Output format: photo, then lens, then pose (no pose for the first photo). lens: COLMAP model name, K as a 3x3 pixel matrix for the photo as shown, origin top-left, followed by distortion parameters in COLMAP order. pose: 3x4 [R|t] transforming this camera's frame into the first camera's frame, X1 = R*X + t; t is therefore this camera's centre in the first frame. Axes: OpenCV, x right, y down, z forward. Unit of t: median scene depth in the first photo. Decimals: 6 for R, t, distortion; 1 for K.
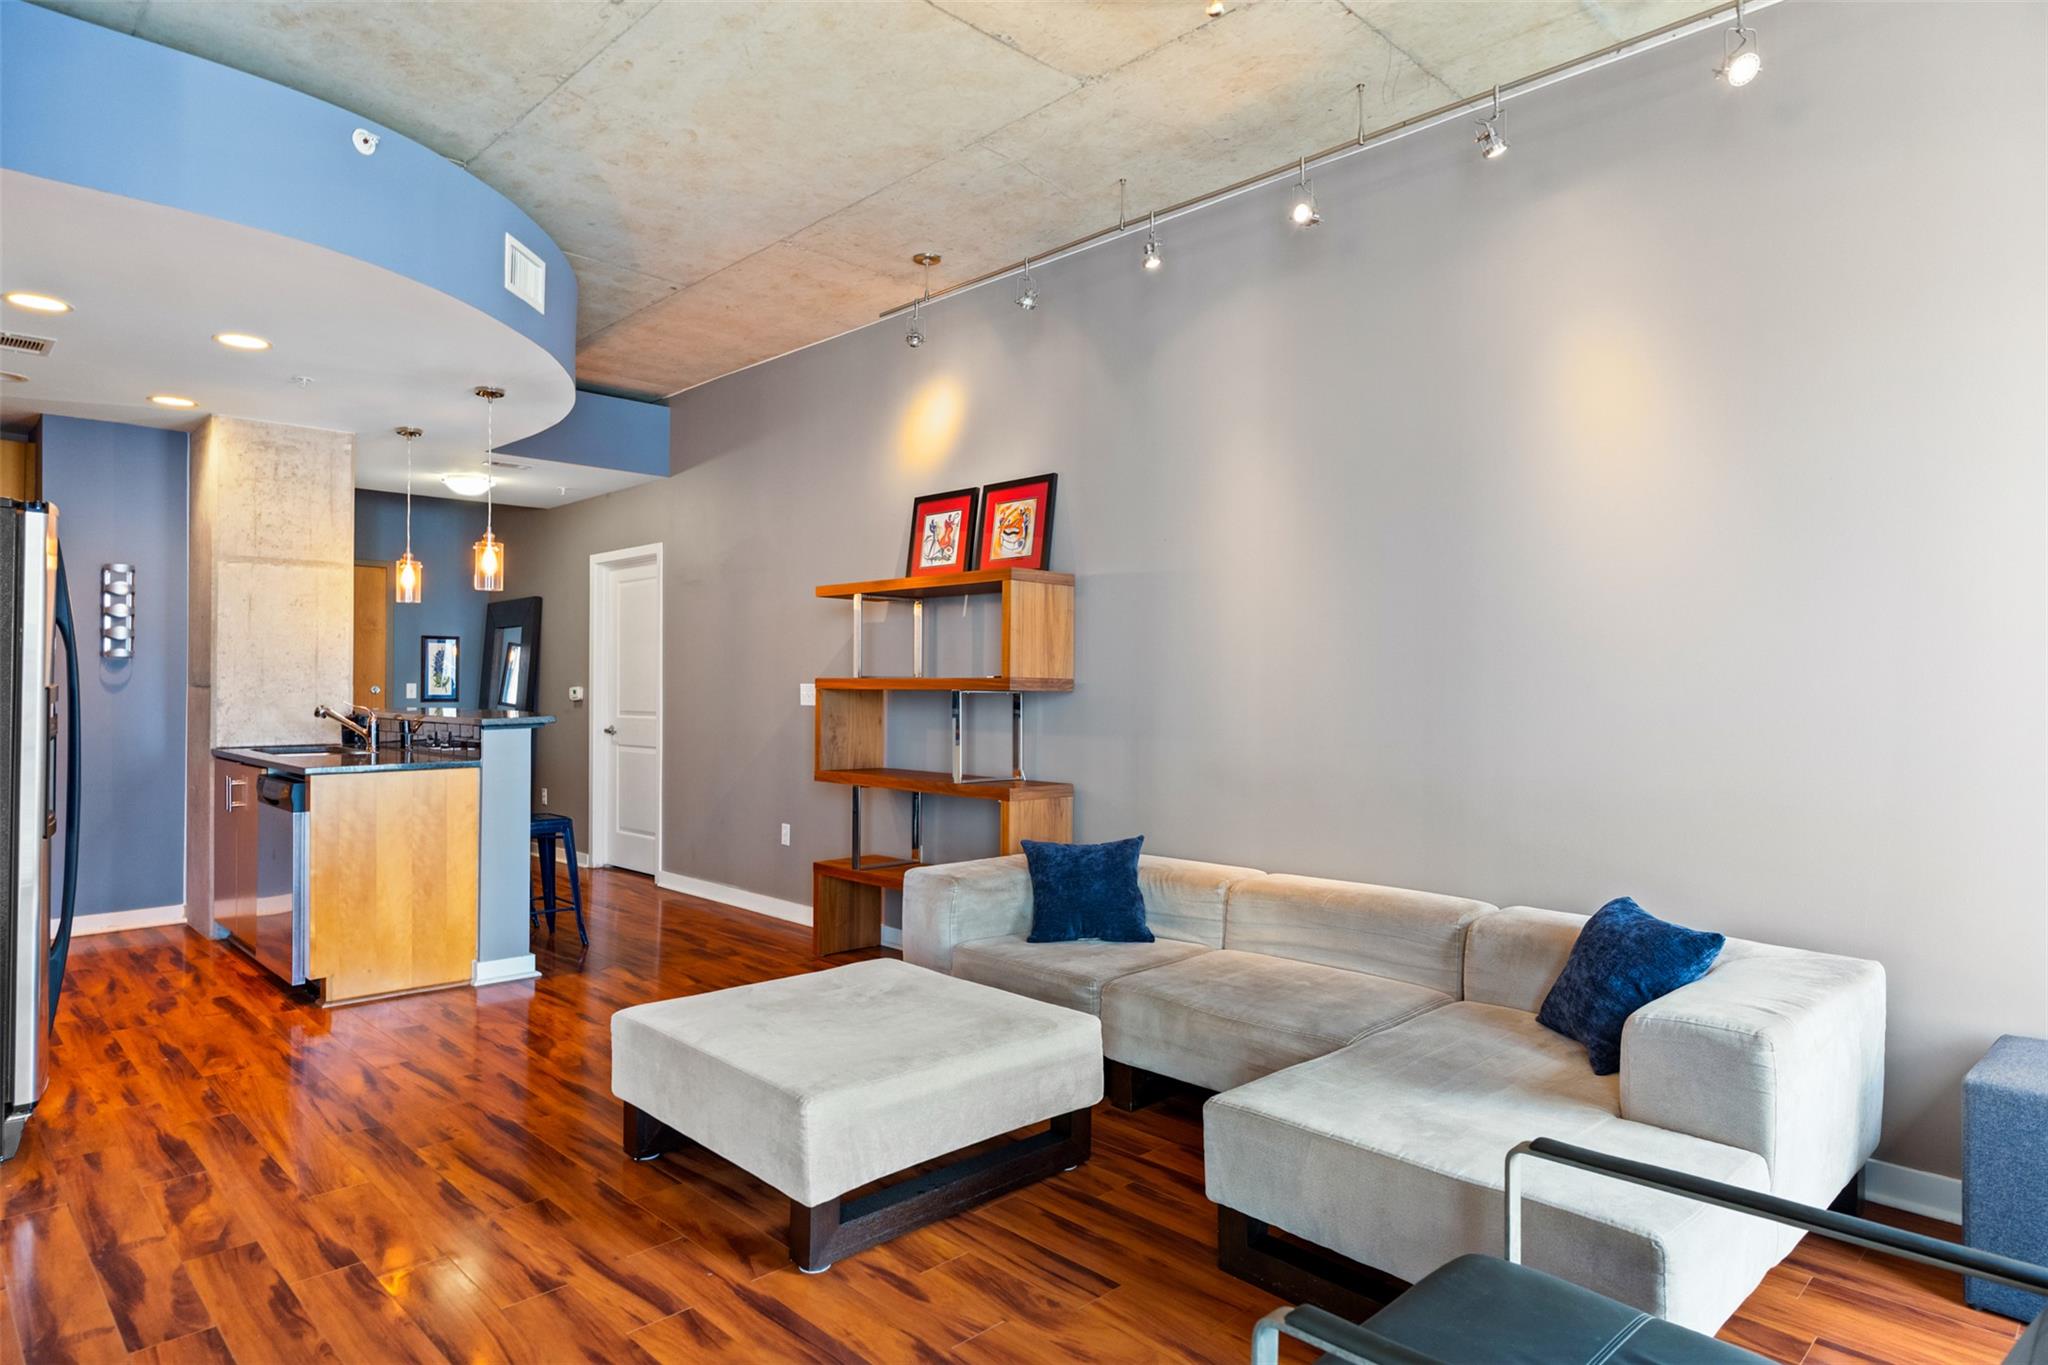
lens RADIAL K [[1164.4, 0, 1022.6], [0, 1164.4, 678.7], [0, 0, 1]] dist [0.002659, -0.007170]
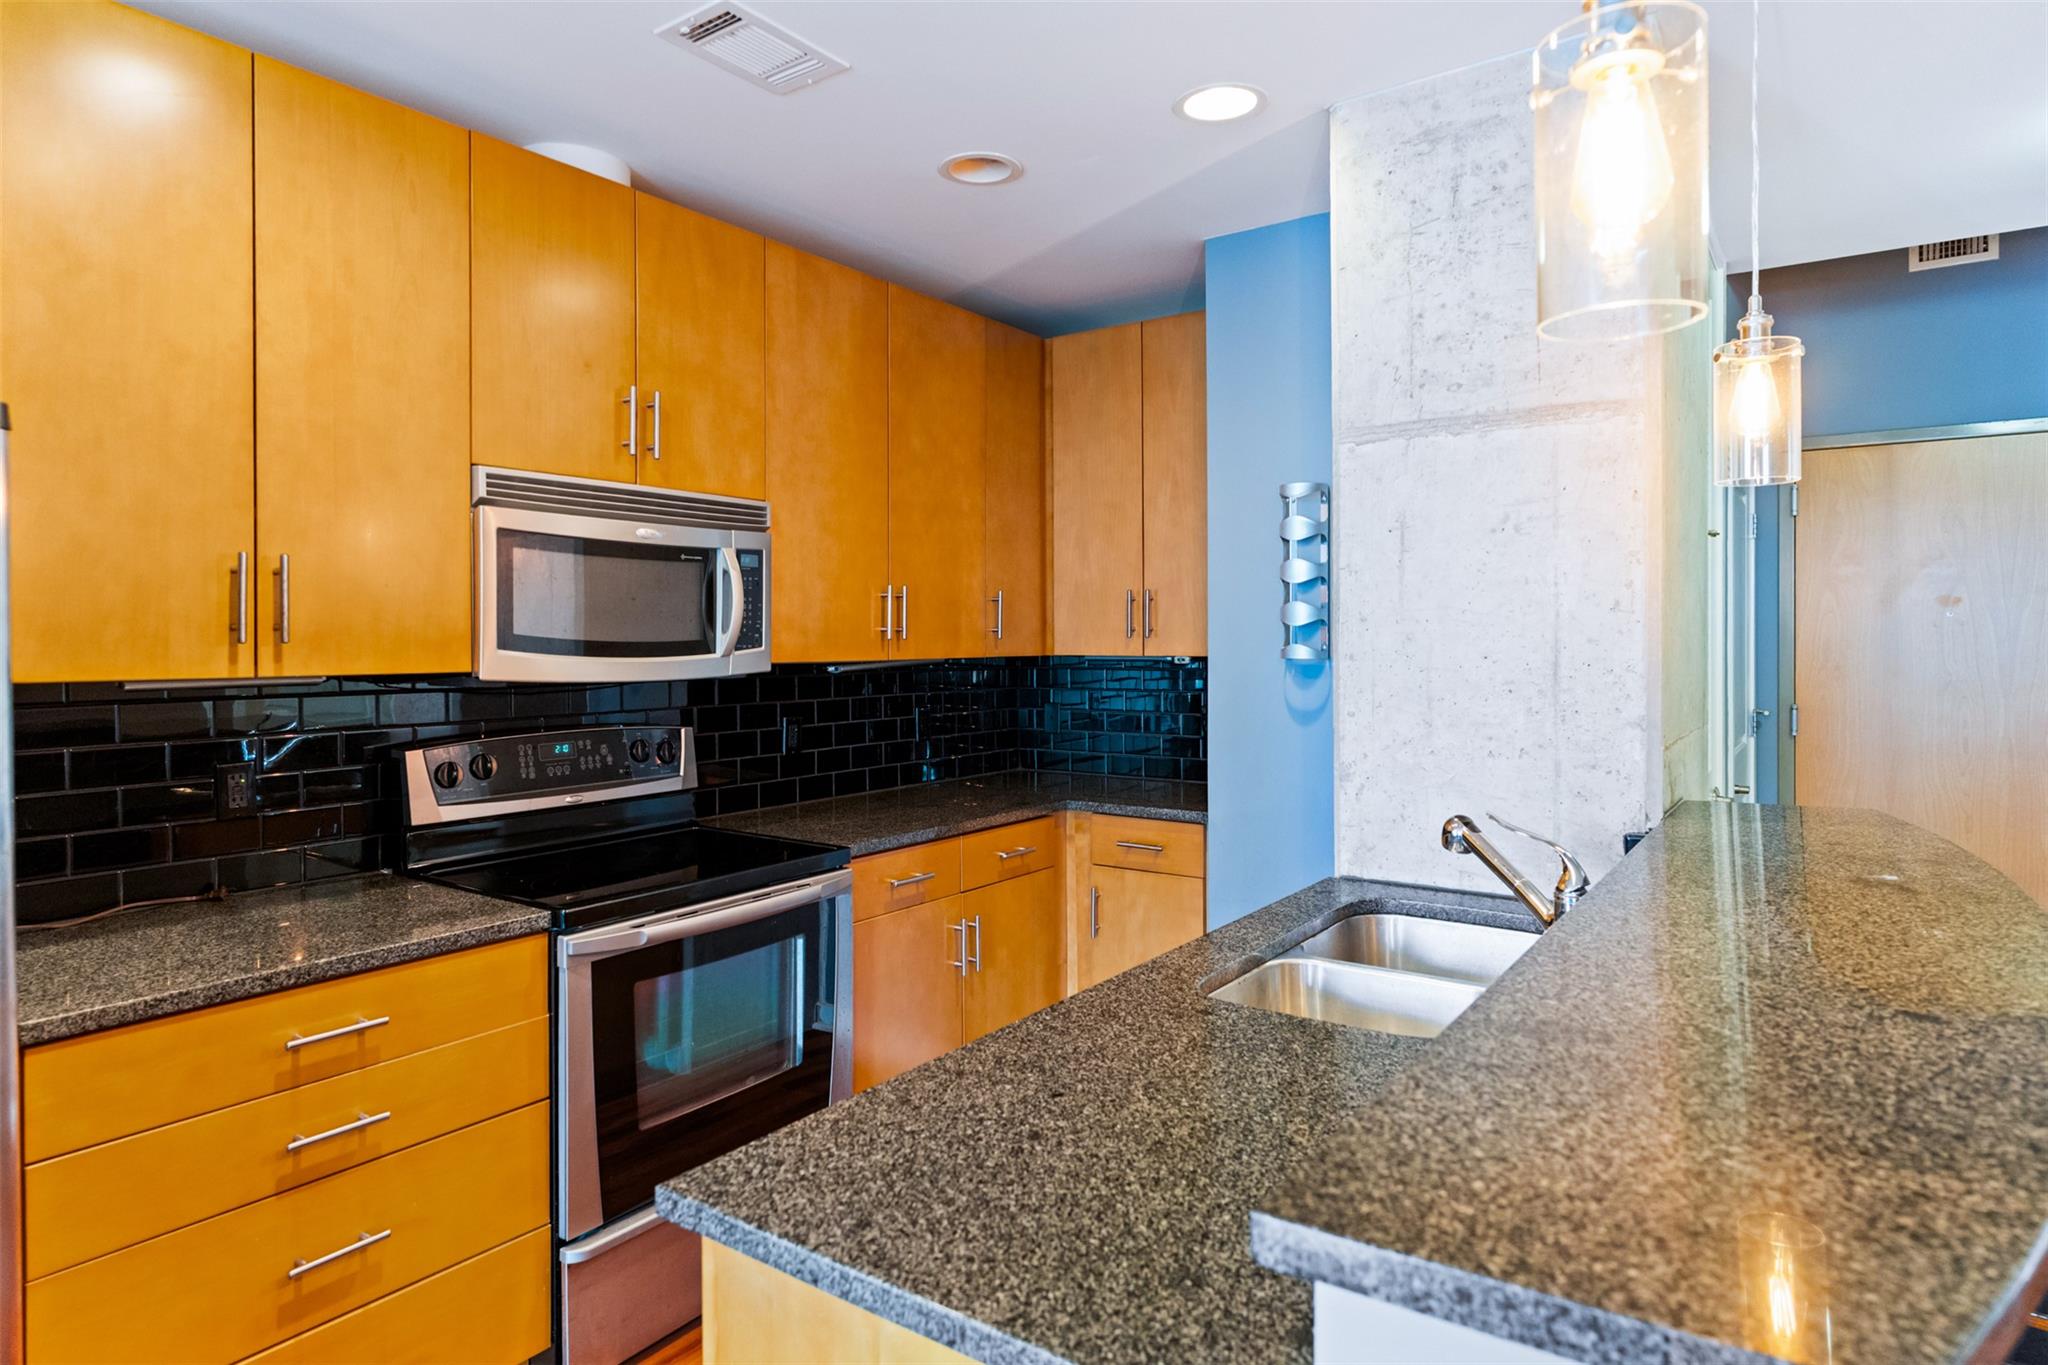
lens RADIAL K [[1164.4, 0, 1012.1], [0, 1164.4, 646.5], [0, 0, 1]] dist [0.002659, -0.007170]
pose [[0.159739, 0.003315, -0.987154, -0.334005], [0.011462, 0.999921, 0.005213, -0.034992], [0.987093, -0.012147, 0.159688, 0.955976]]
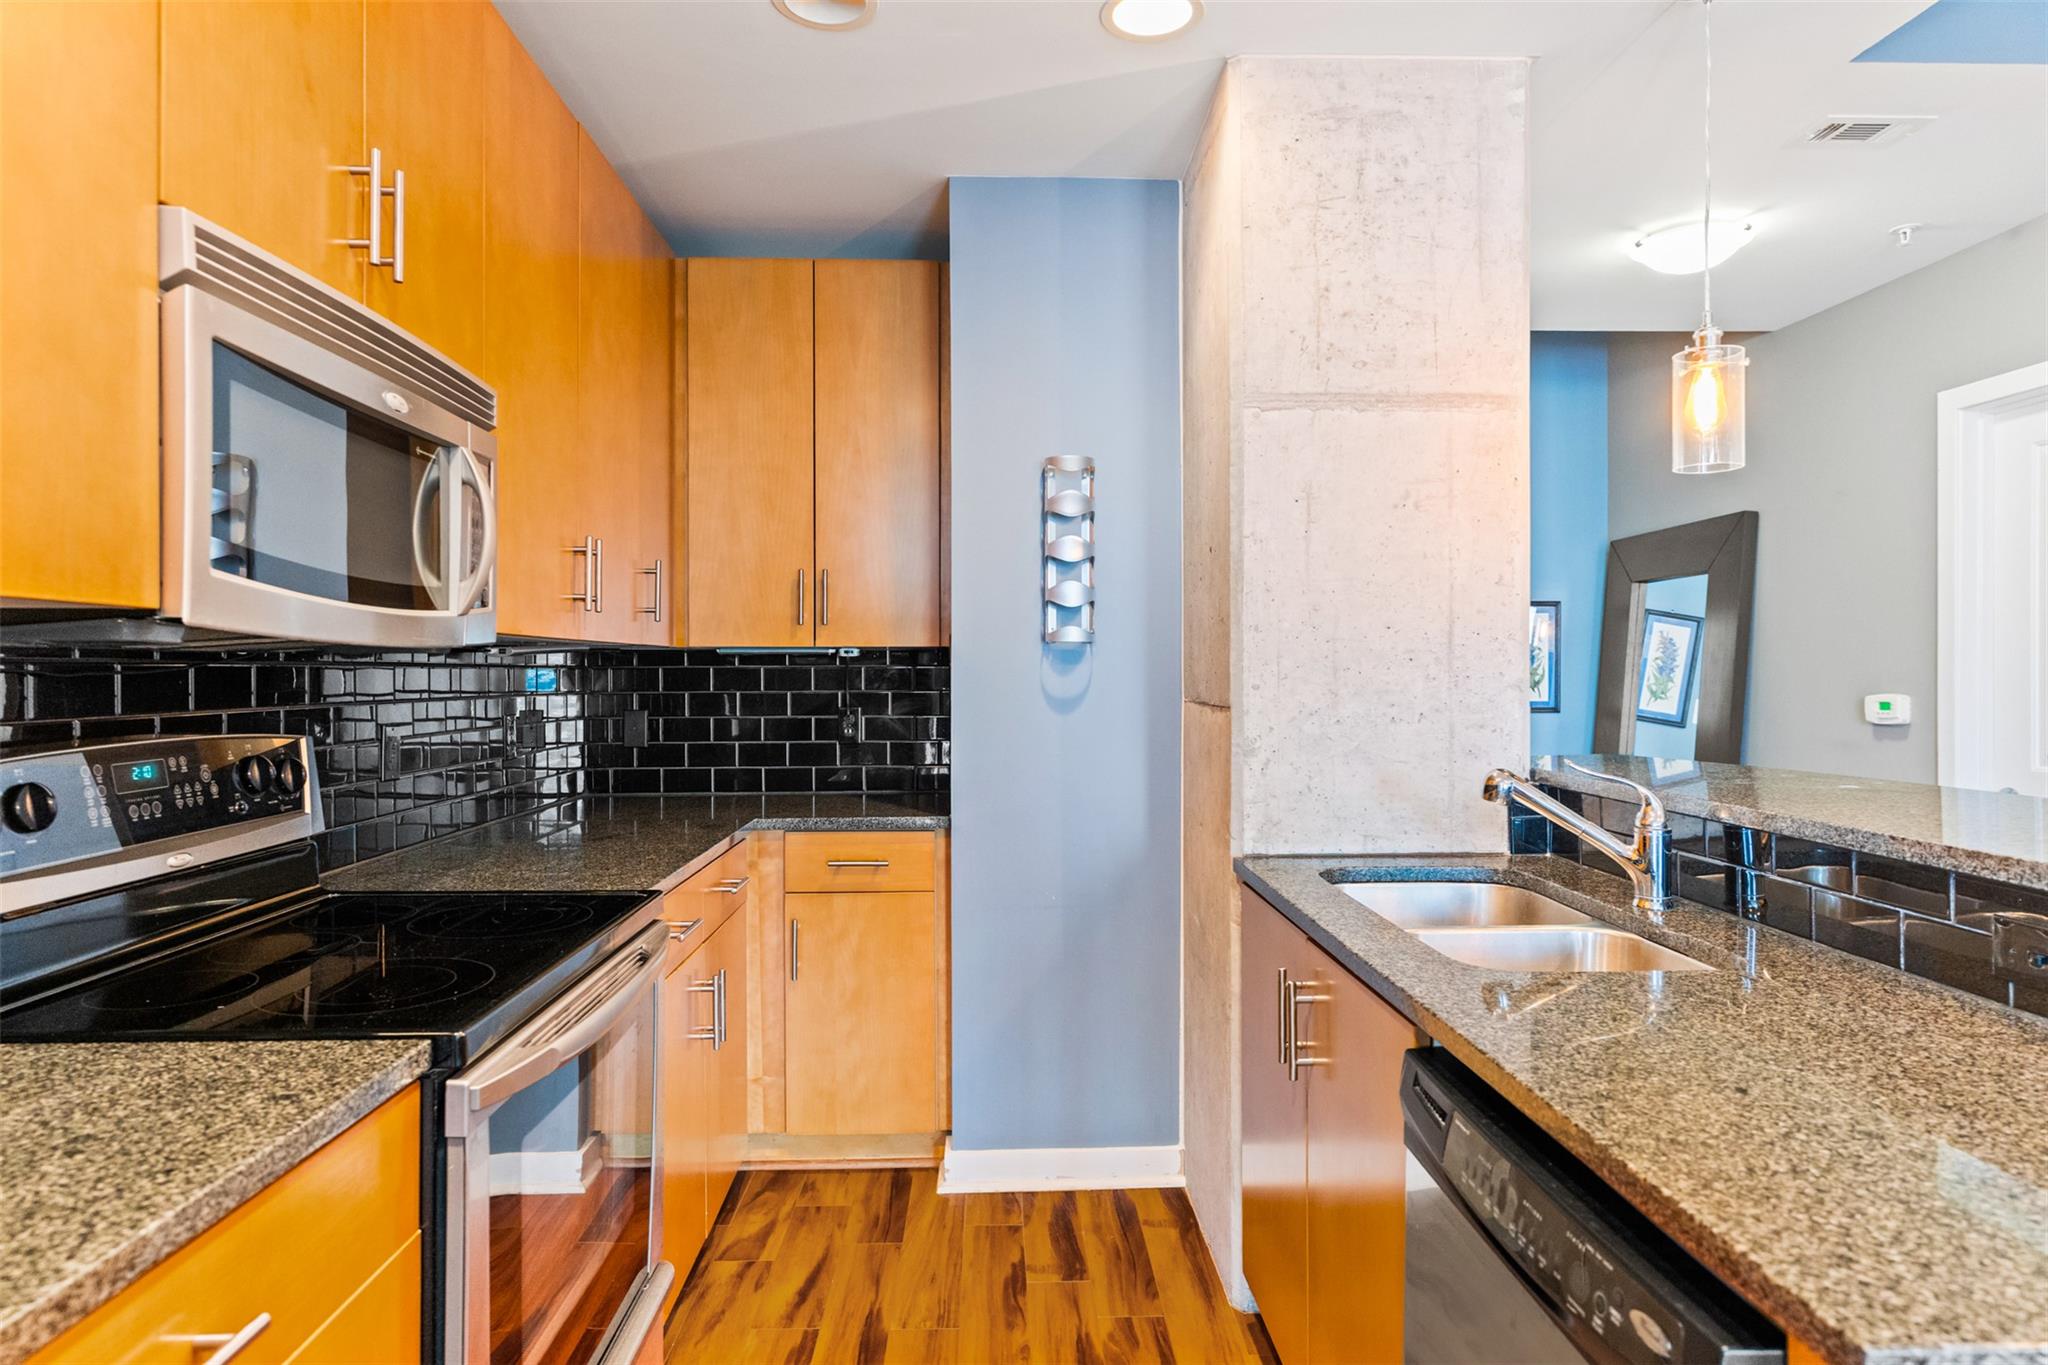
lens RADIAL K [[1164.4, 0, 1019.9], [0, 1164.4, 670.5], [0, 0, 1]] dist [0.002659, -0.007170]
pose [[0.729066, -0.003784, -0.684433, -0.547629], [0.008040, 0.999963, 0.003036, -0.010454], [0.684396, -0.007716, 0.729070, 0.755149]]
